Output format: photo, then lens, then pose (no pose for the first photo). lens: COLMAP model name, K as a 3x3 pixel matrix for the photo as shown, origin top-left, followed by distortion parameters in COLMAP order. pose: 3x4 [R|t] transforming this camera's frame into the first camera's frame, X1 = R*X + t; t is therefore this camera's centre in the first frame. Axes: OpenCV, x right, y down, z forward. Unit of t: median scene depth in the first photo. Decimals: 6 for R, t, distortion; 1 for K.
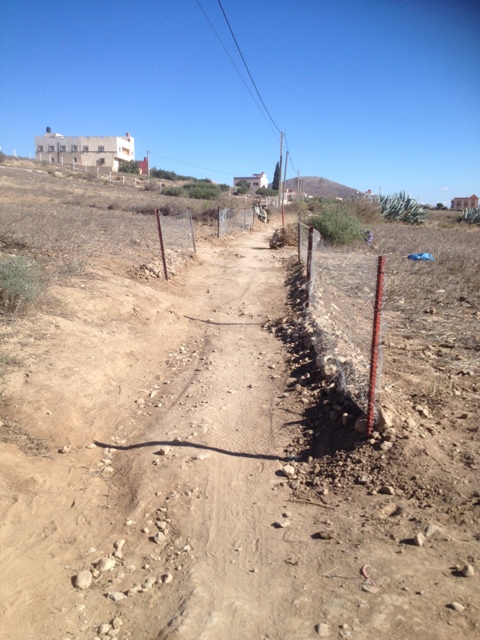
lens RADIAL K [[614.8, 0, 234.7], [0, 614.8, 332.8], [0, 0, 1]] dist [0.224022, -0.541771]
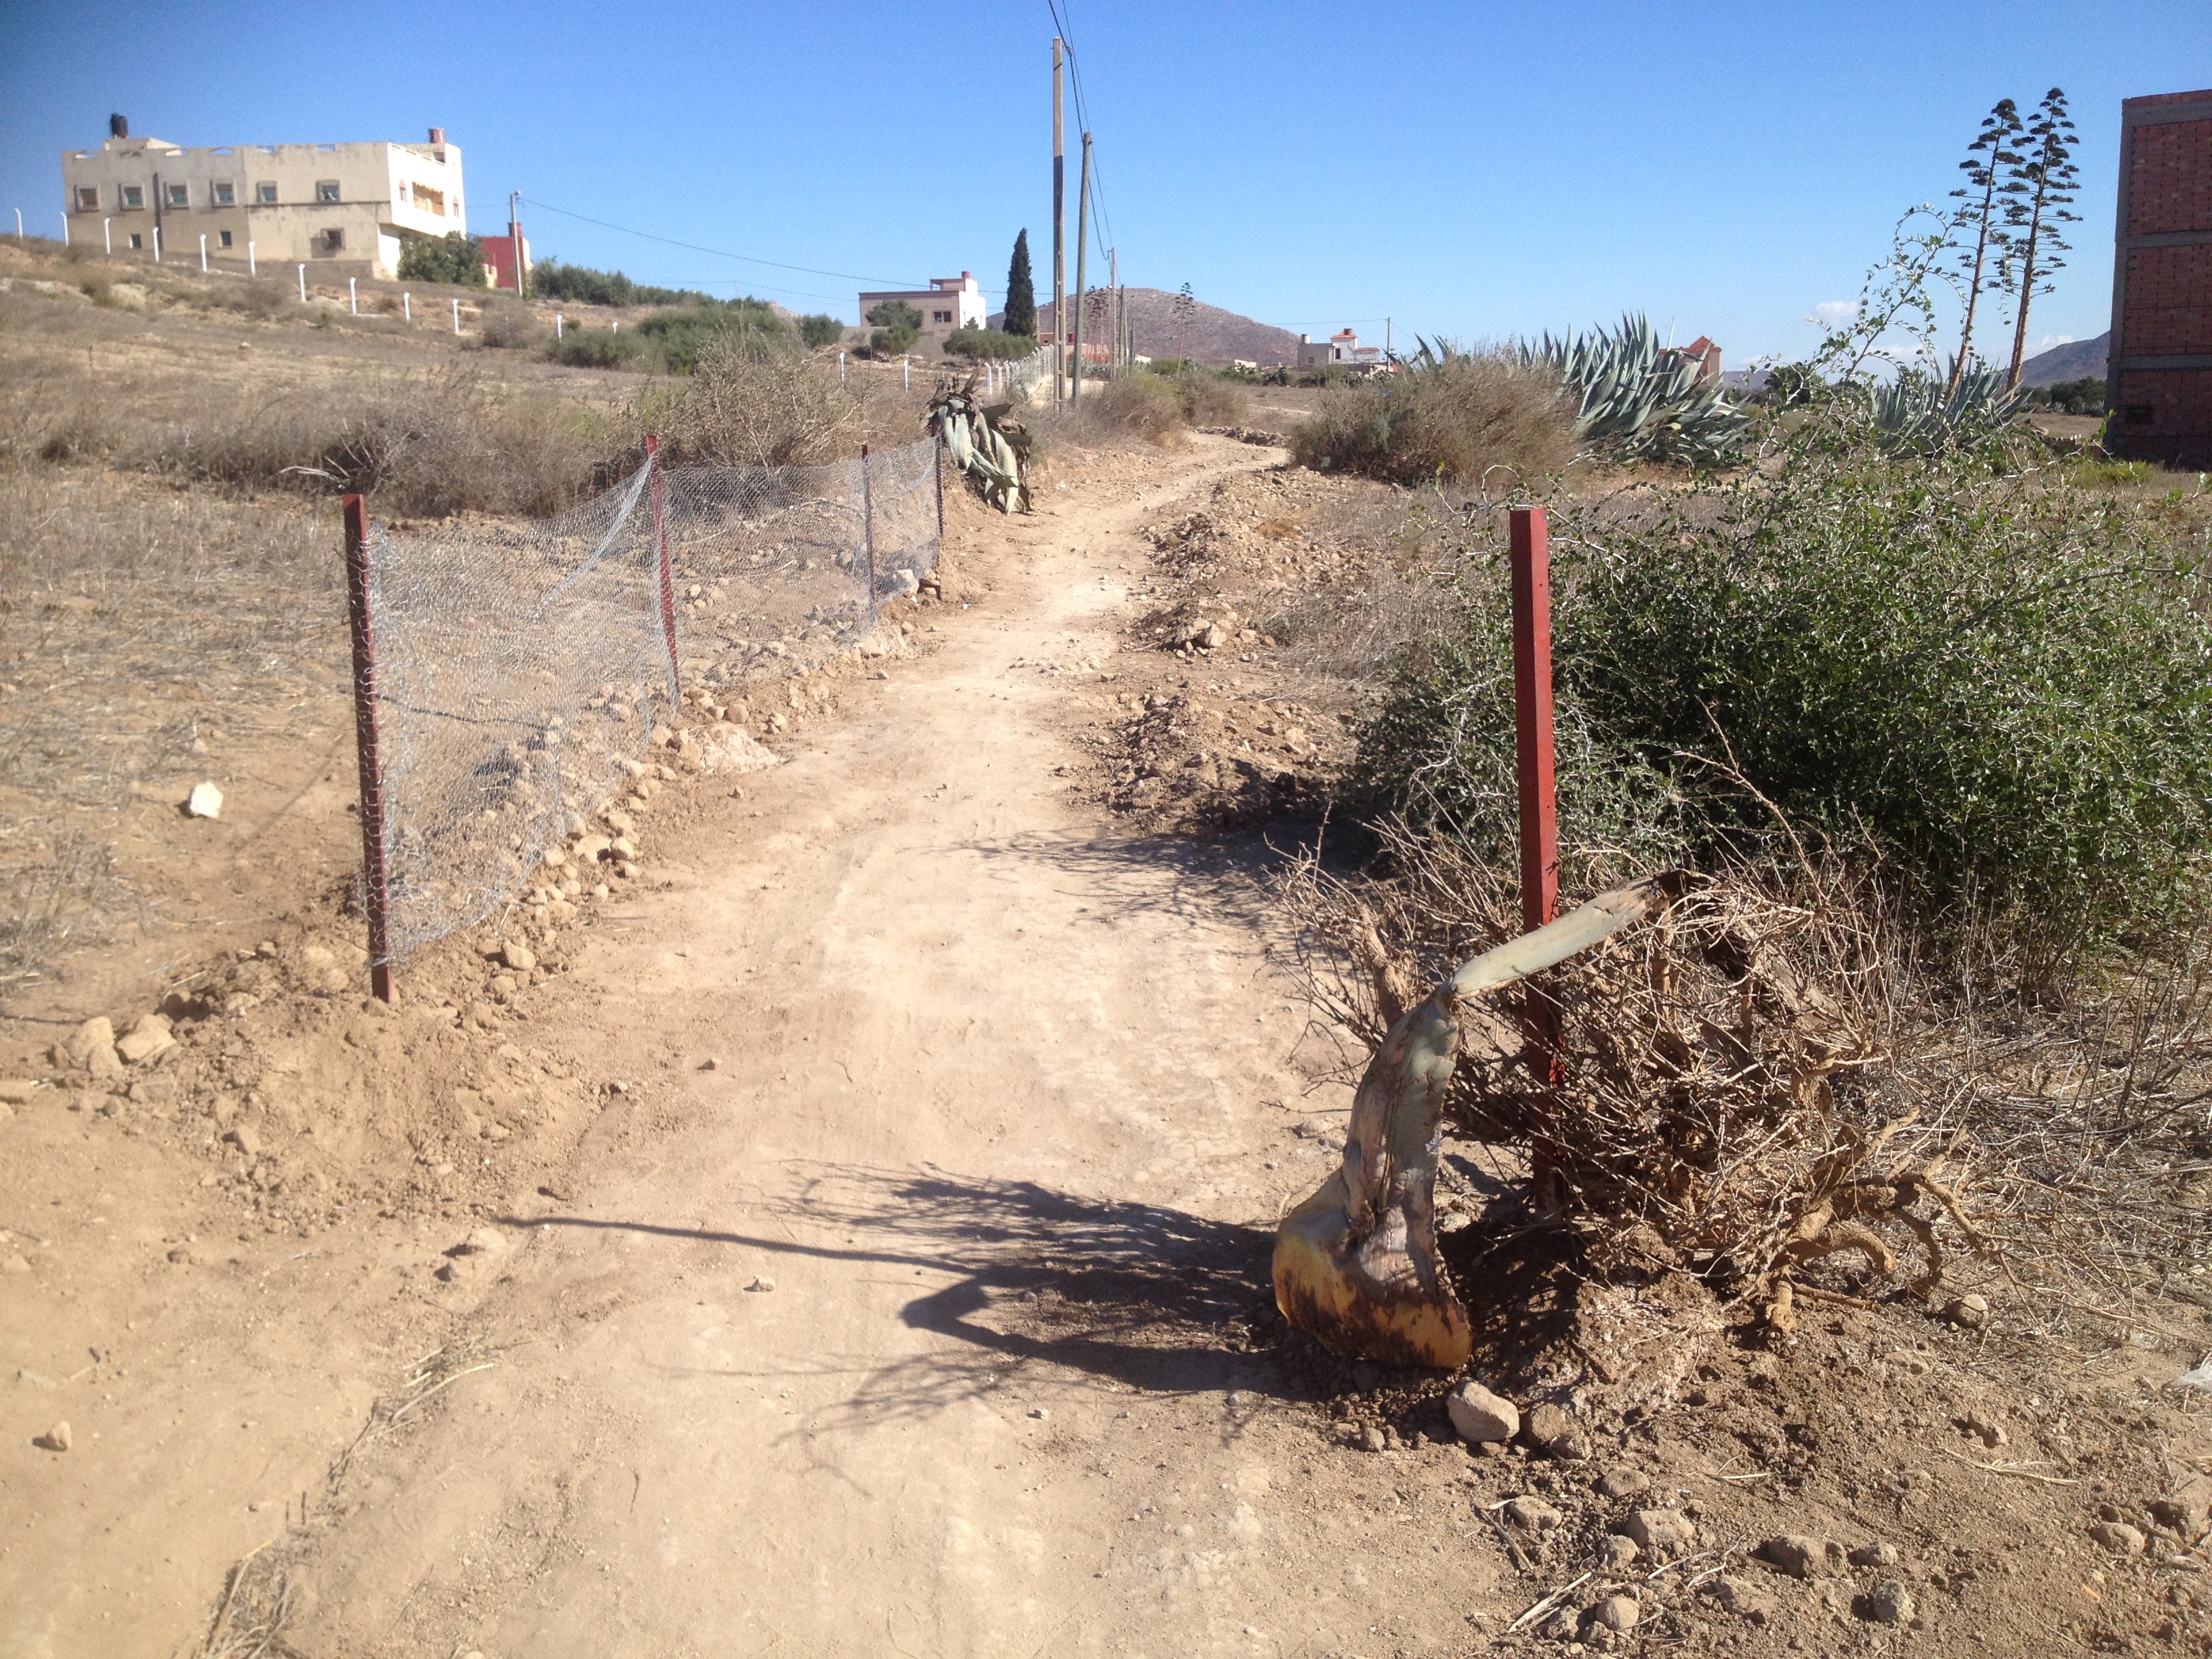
lens RADIAL K [[2098.9, 0, 1122.0], [0, 2098.9, 893.1], [0, 0, 1]] dist [0.179032, -0.386290]
pose [[0.993189, -0.053113, 0.103708, 0.004572], [0.050099, 0.998249, 0.031460, -0.029717], [-0.105197, -0.026050, 0.994110, 0.138527]]
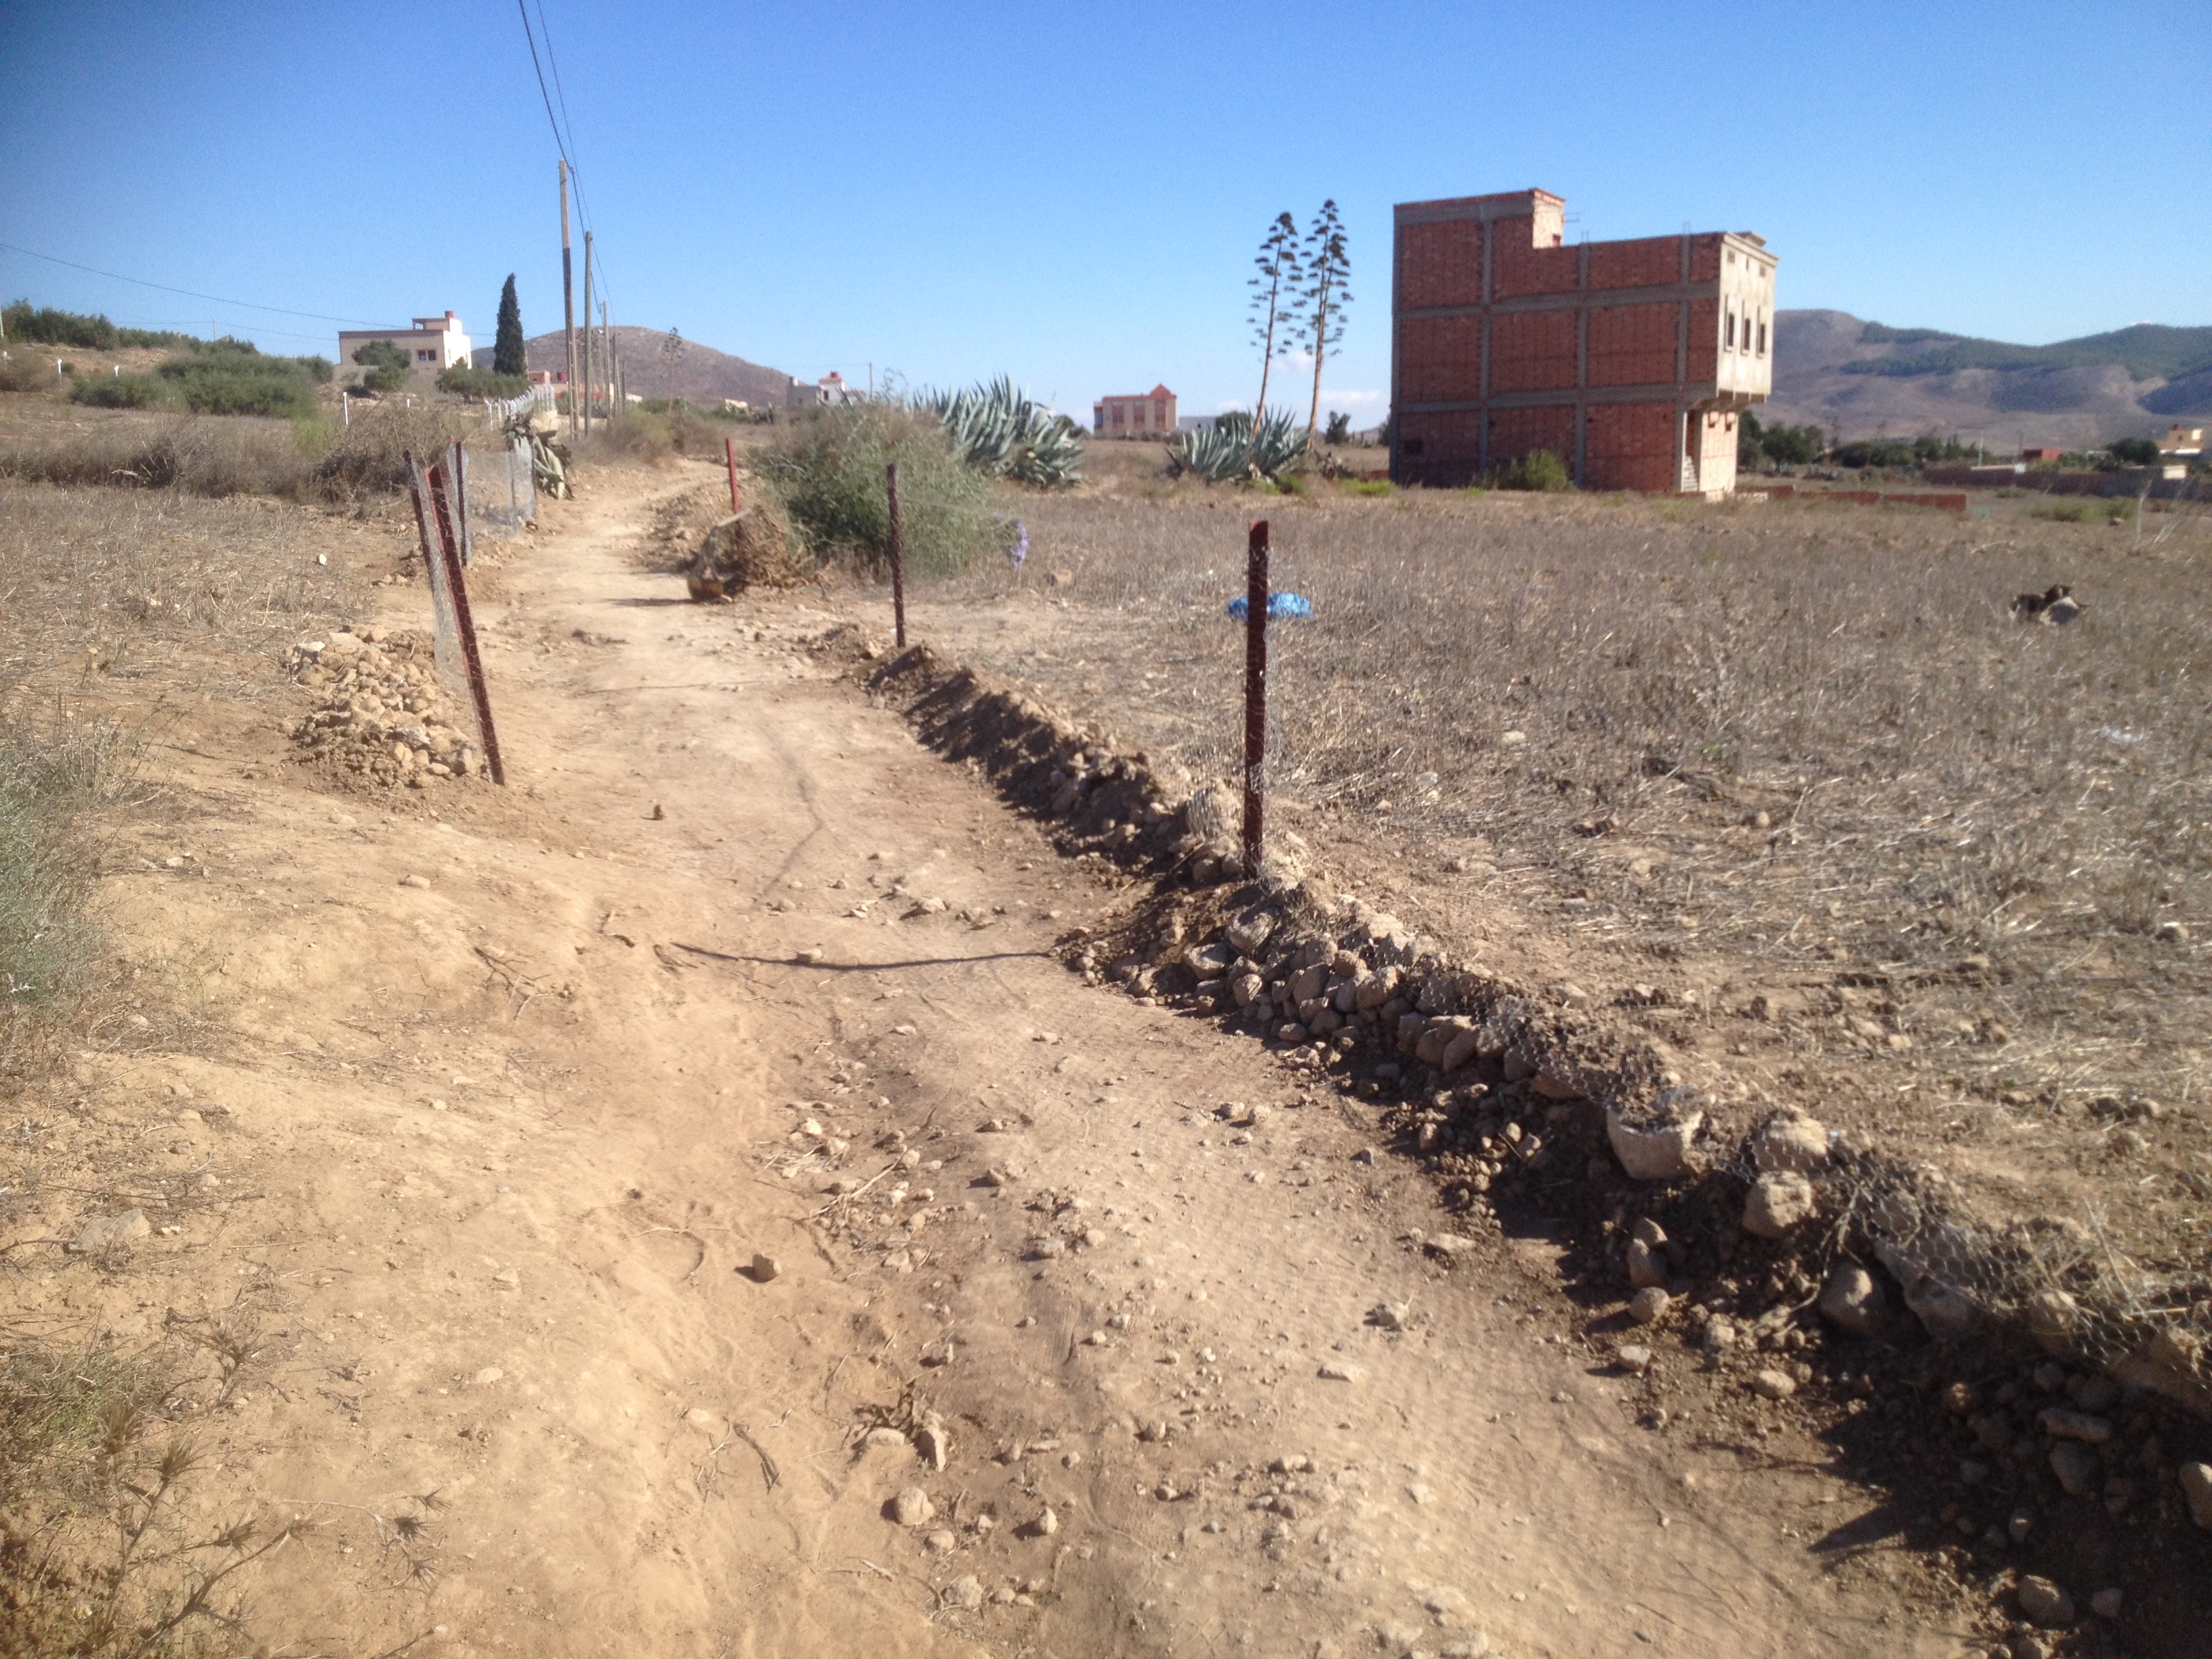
lens RADIAL K [[2116.6, 0, 1117.9], [0, 2116.6, 838.5], [0, 0, 1]] dist [0.202750, -0.467312]
pose [[0.942239, -0.094236, 0.321412, -0.012075], [0.097973, 0.995179, 0.004566, -0.003776], [-0.320293, 0.027188, 0.946928, 0.014753]]
